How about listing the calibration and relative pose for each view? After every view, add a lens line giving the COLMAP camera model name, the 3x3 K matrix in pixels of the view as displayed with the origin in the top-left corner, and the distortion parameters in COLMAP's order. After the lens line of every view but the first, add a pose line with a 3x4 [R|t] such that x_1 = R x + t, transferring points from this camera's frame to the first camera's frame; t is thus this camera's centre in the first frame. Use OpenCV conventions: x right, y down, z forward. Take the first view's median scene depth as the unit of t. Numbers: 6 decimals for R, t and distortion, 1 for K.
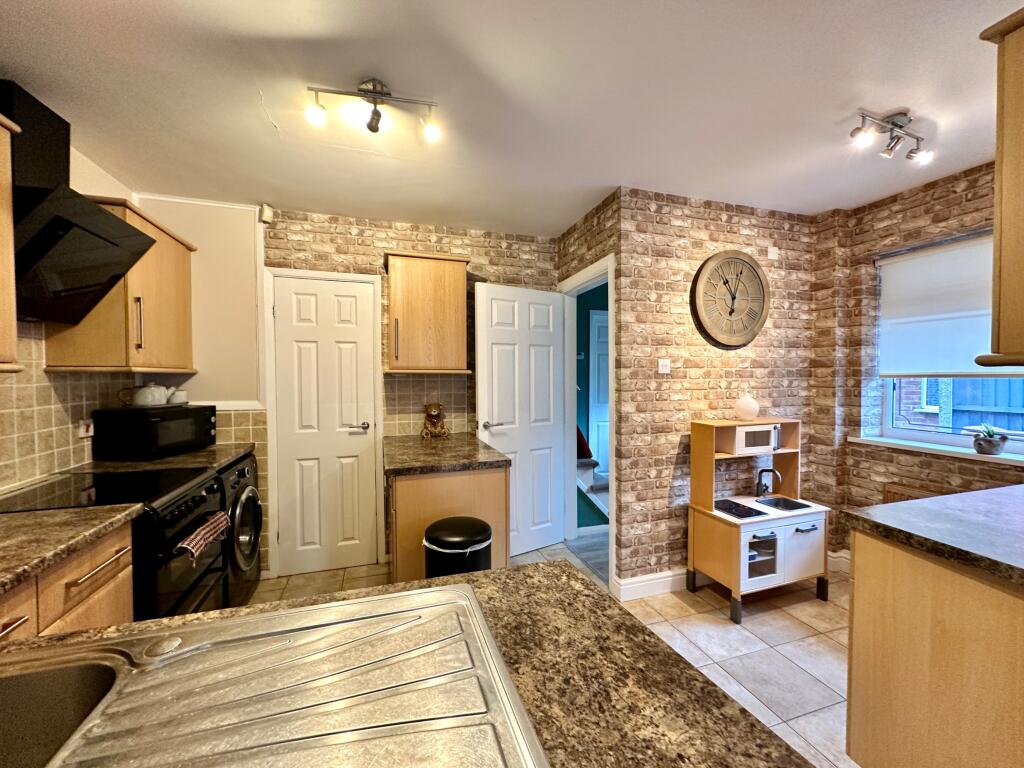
lens RADIAL K [[409.0, 0, 511.0], [0, 409.0, 382.3], [0, 0, 1]] dist [-0.001541, 0.000001]
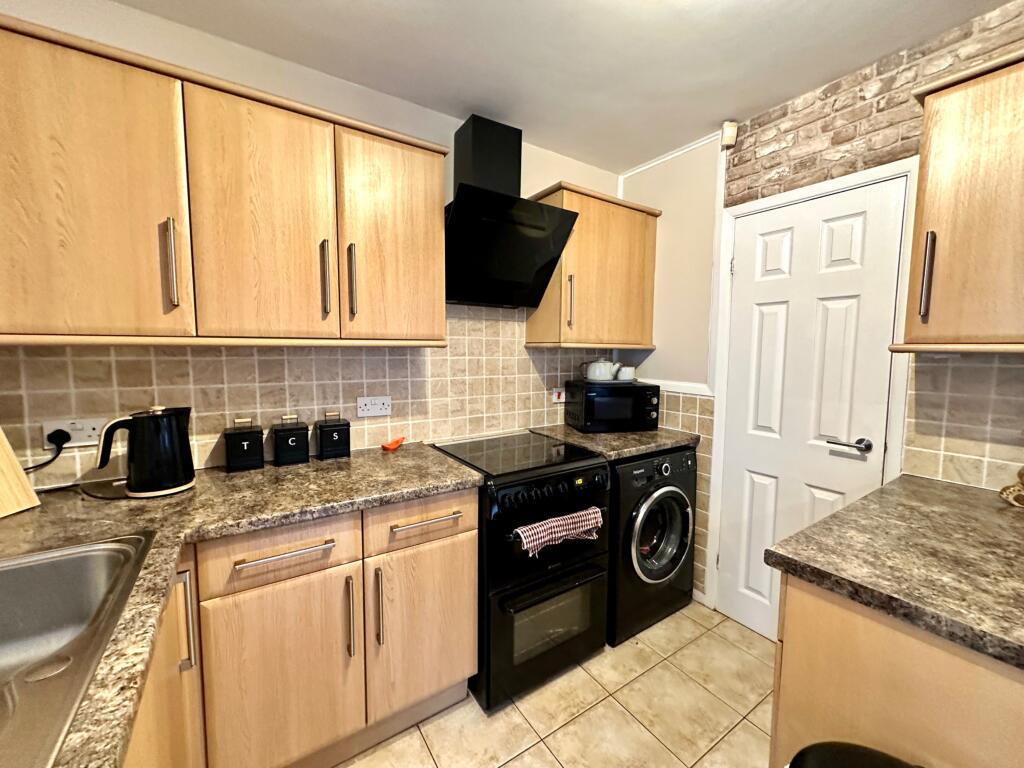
lens RADIAL K [[409.0, 0, 511.0], [0, 409.0, 382.3], [0, 0, 1]] dist [-0.001541, 0.000001]
pose [[0.268765, 0.083307, -0.959596, 0.046936], [-0.026821, 0.996514, 0.079000, -0.012010], [0.962832, 0.004505, 0.270062, 0.434757]]
